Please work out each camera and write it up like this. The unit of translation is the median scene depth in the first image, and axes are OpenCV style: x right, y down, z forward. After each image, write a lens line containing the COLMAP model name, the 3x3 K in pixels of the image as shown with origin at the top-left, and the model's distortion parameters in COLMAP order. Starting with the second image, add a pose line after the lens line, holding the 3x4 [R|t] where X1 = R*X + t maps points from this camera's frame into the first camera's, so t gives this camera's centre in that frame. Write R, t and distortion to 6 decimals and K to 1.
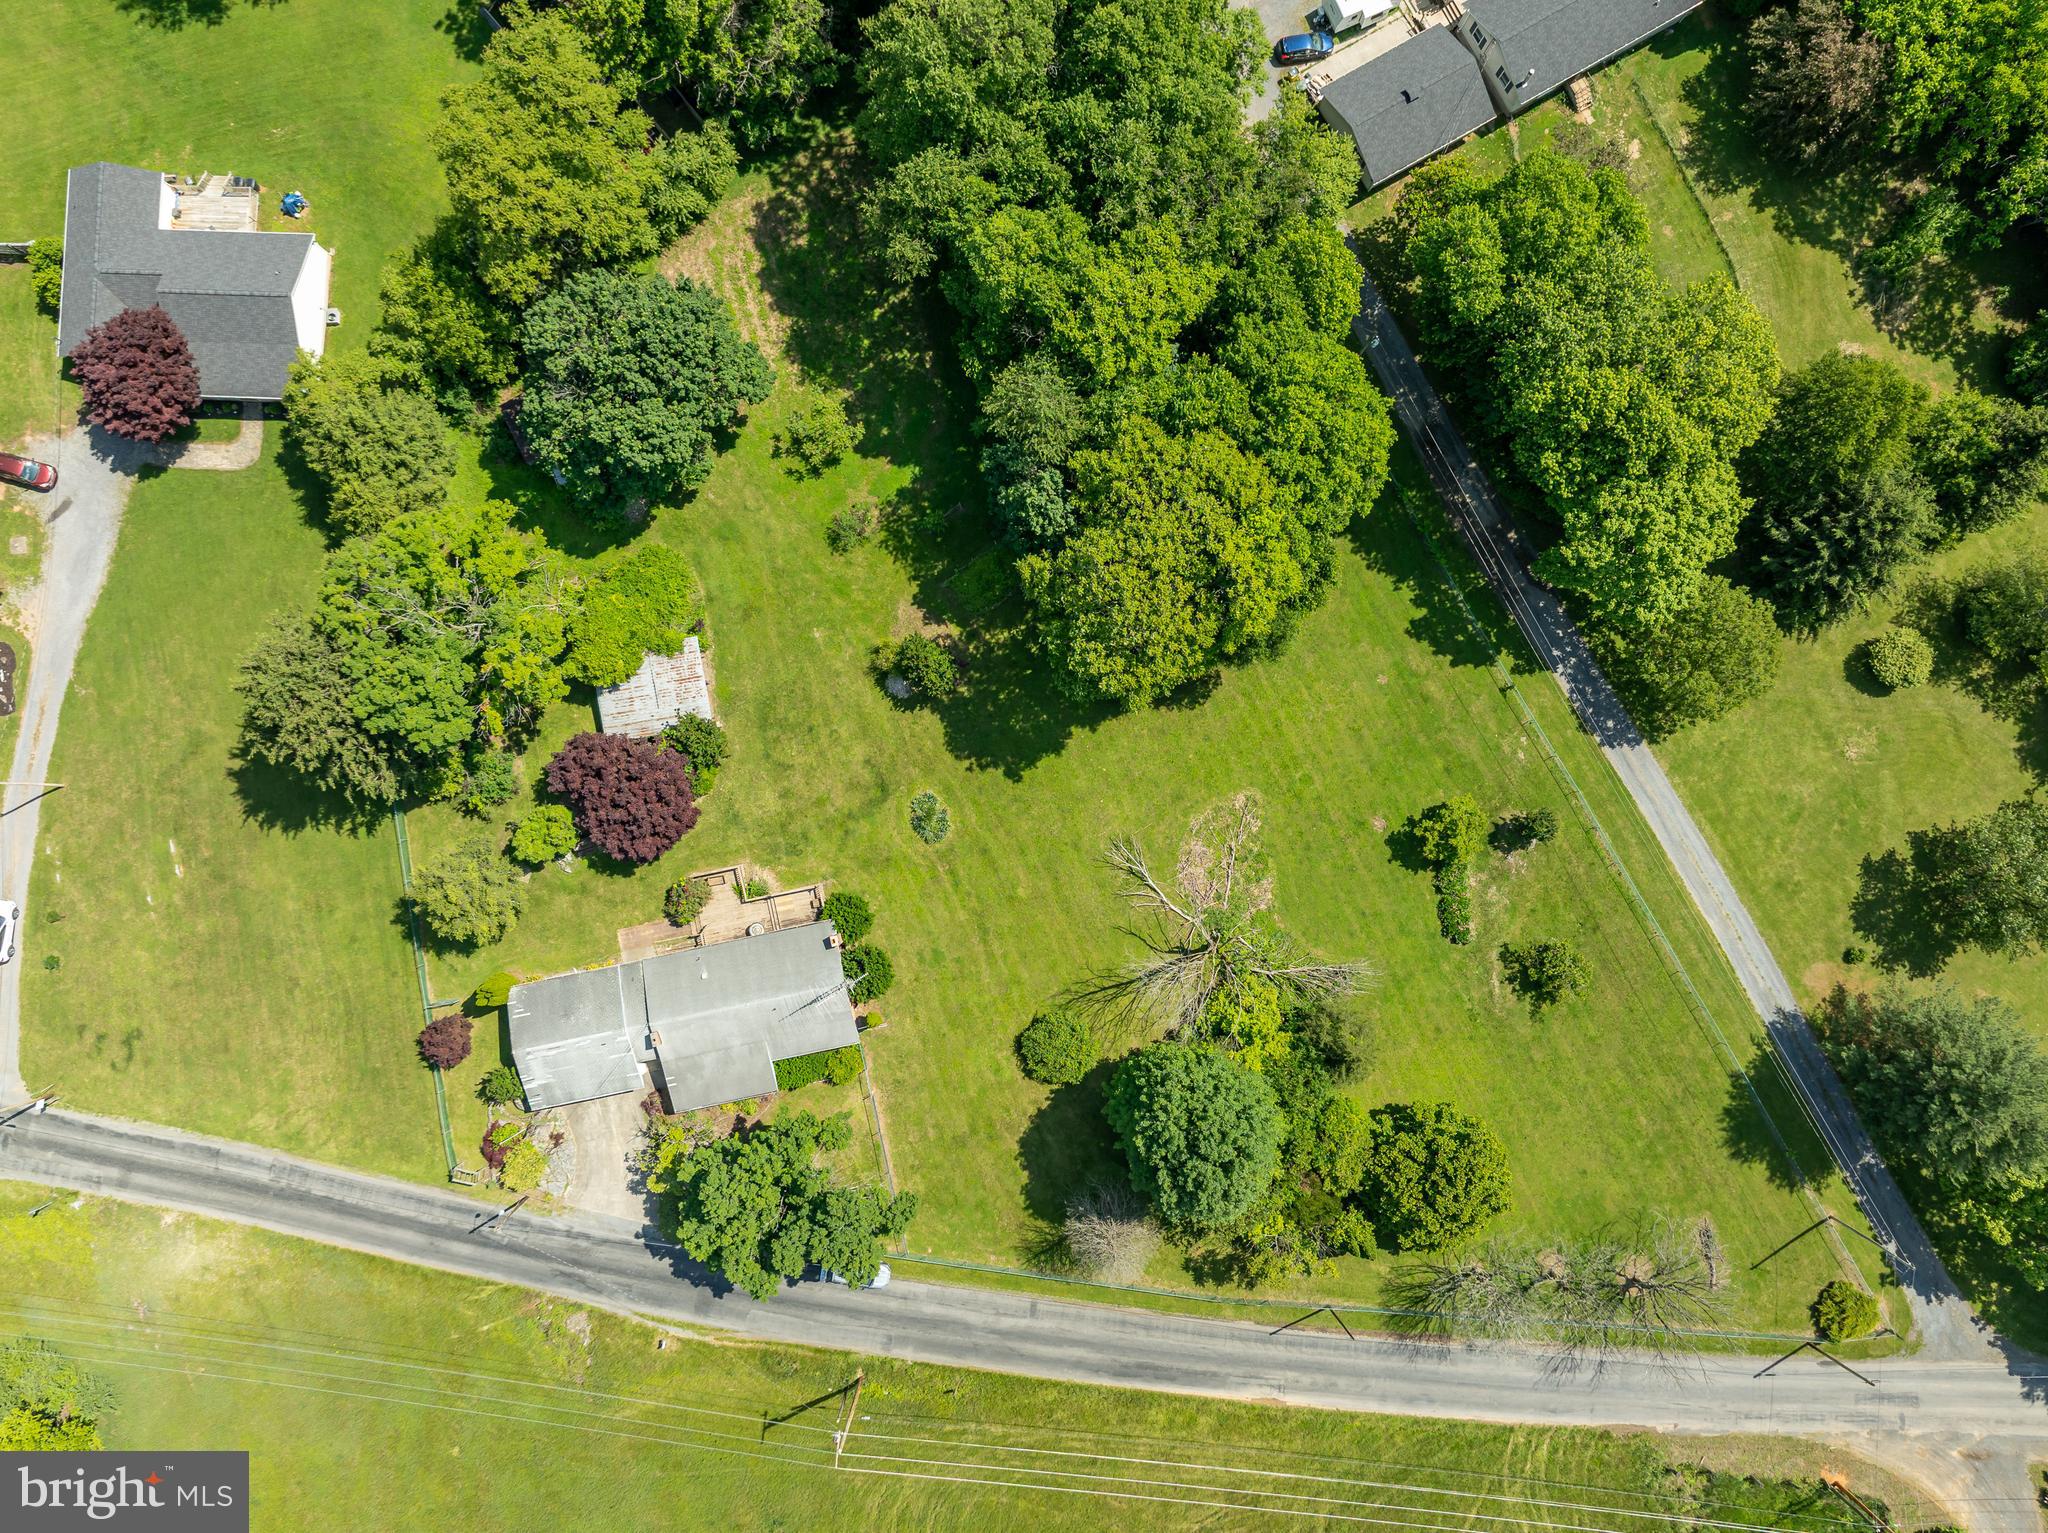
lens RADIAL K [[1449.7, 0, 1024.0], [0, 1449.7, 766.5], [0, 0, 1]] dist [-0.040801, 0.006934]
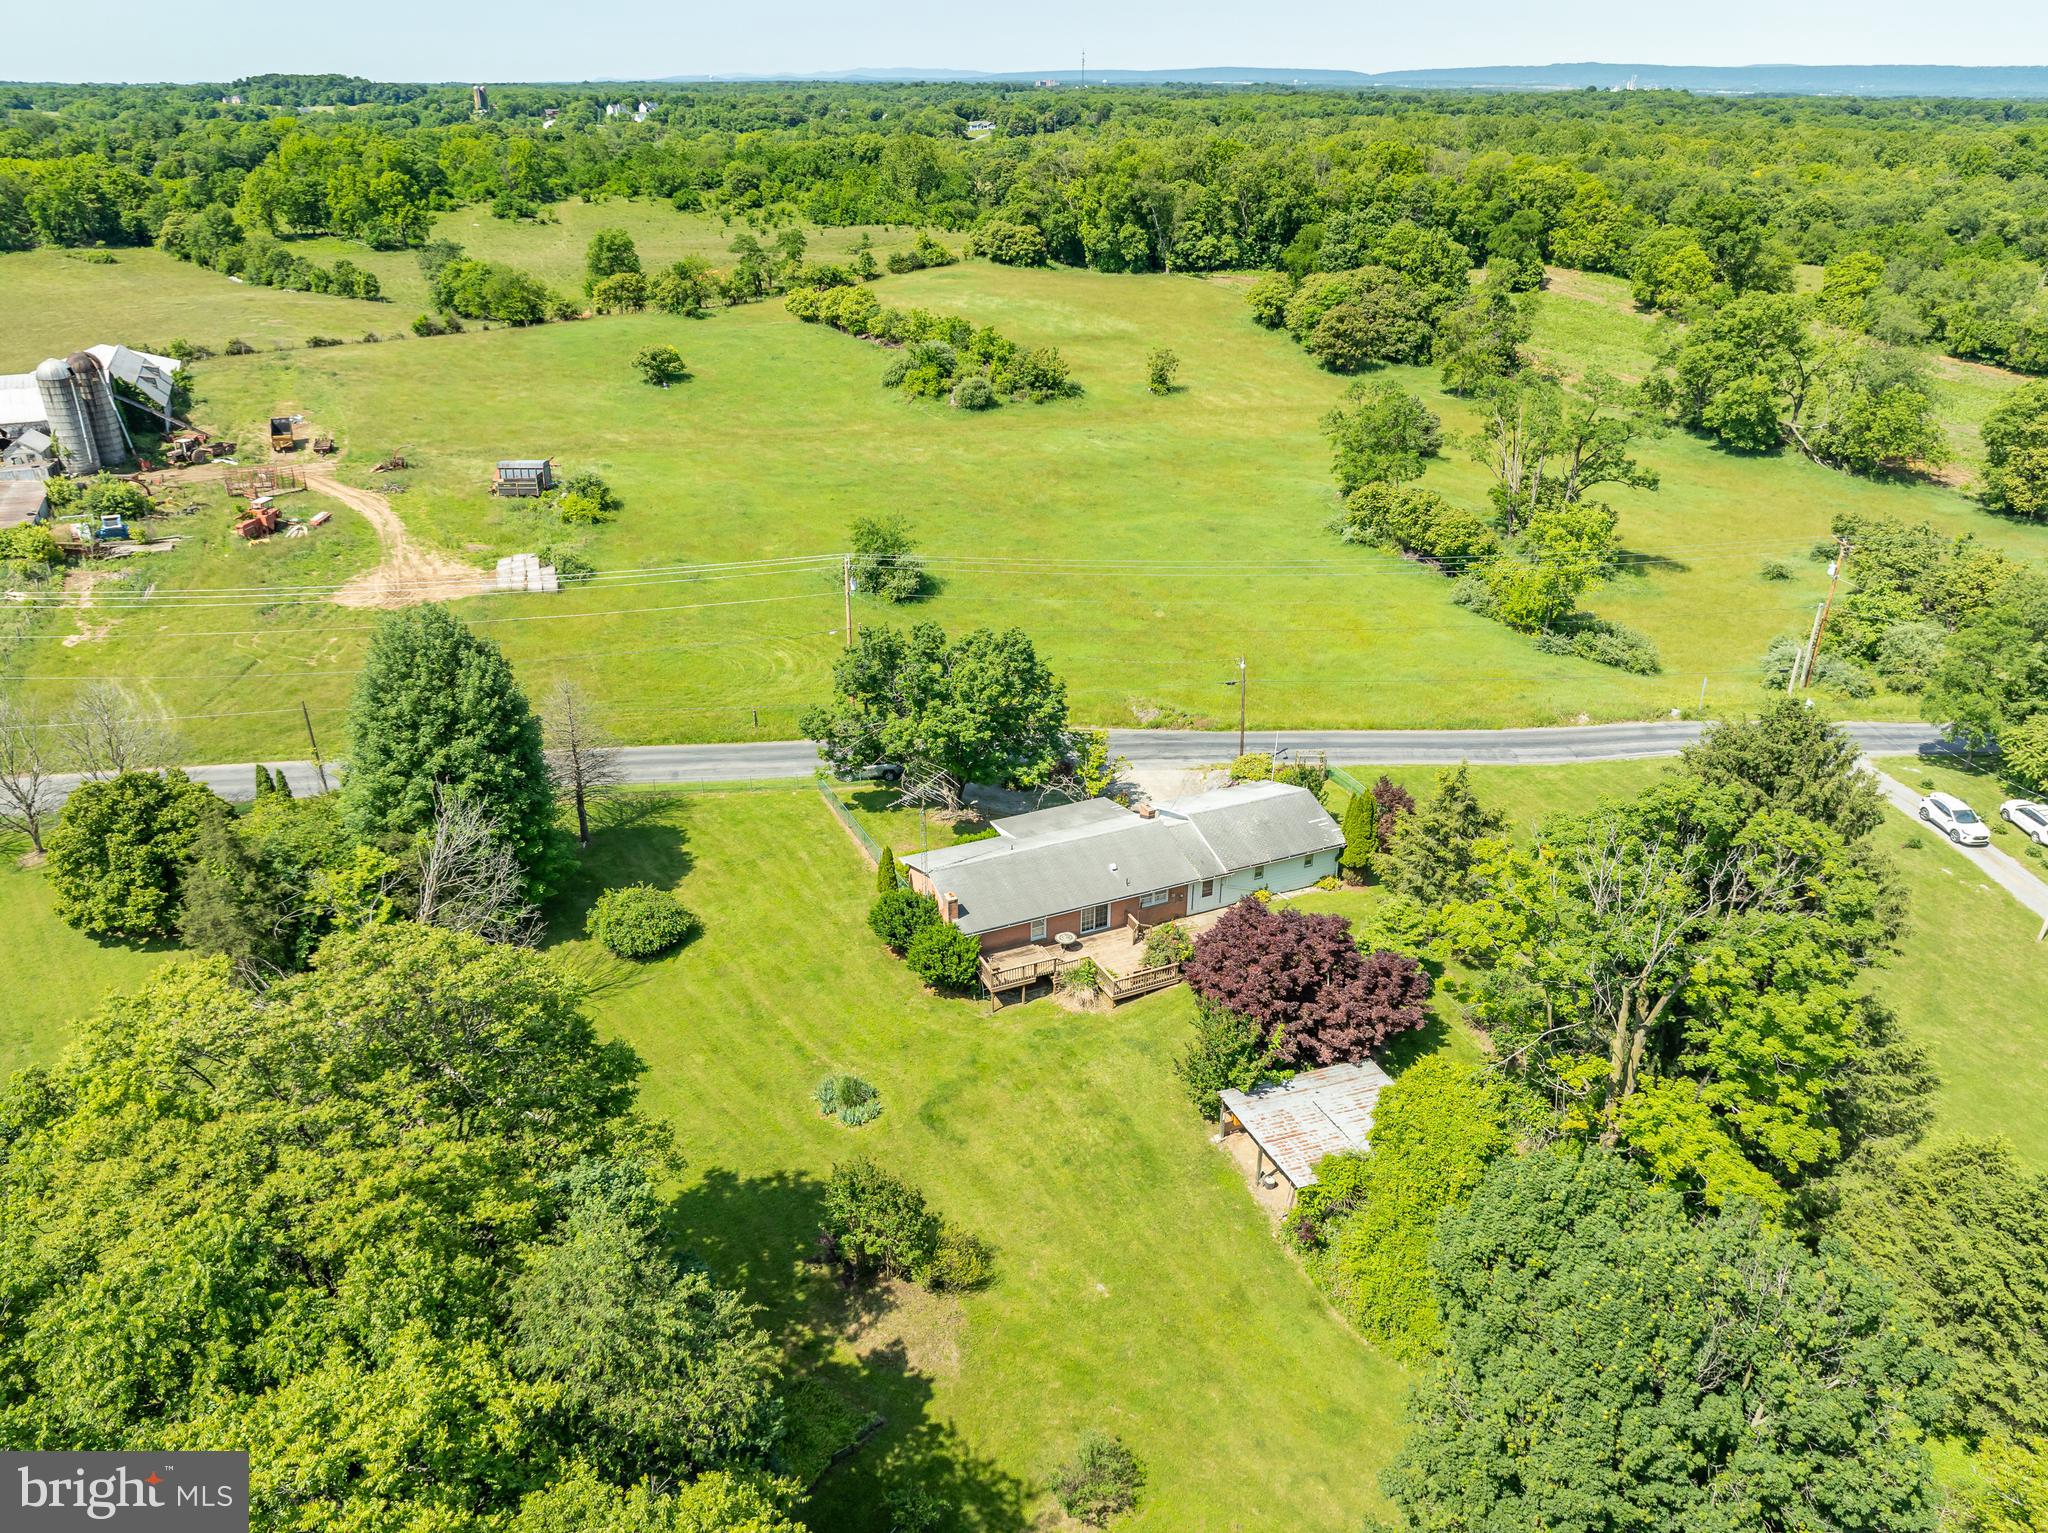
lens RADIAL K [[1449.7, 0, 1024.0], [0, 1449.7, 766.5], [0, 0, 1]] dist [-0.040801, 0.006934]
pose [[-0.975607, 0.088048, -0.201093, -0.025424], [-0.219486, -0.408351, 0.886045, -0.478517], [-0.004102, 0.908568, 0.417716, 0.607719]]
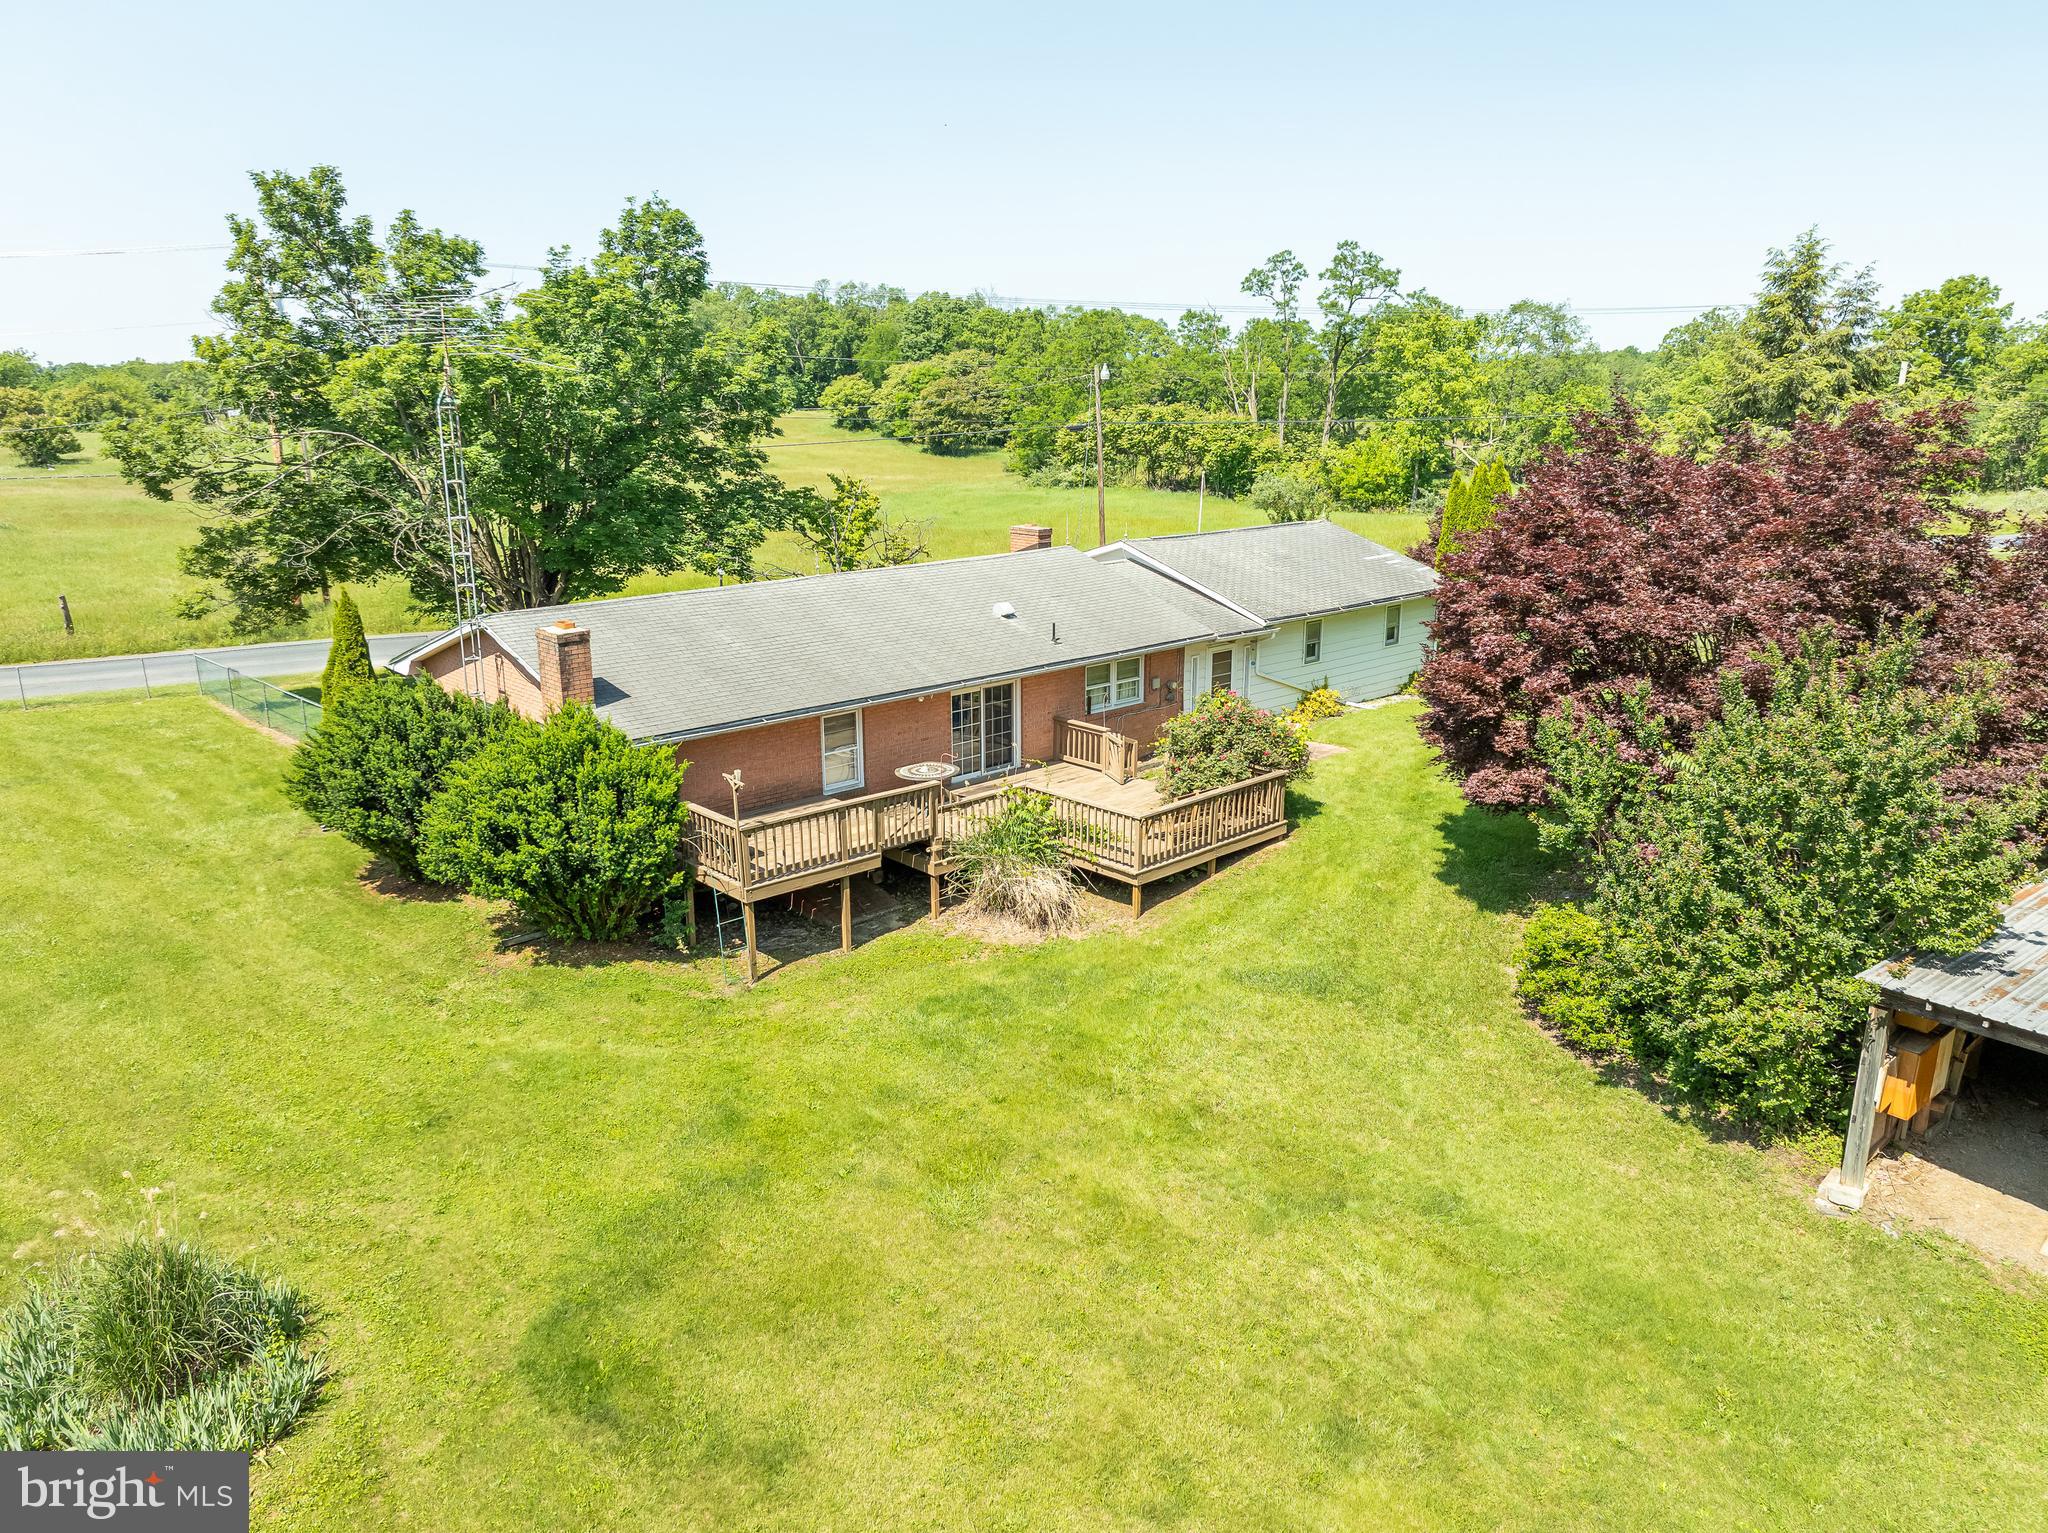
lens RADIAL K [[1448.6, 0, 1029.0], [0, 1448.6, 763.7], [0, 0, 1]] dist [-0.018423, -0.029475]
pose [[-0.855105, 0.132616, -0.501207, -0.074822], [-0.518415, -0.206800, 0.829747, -0.097919], [0.006388, 0.969354, 0.245586, 0.919026]]
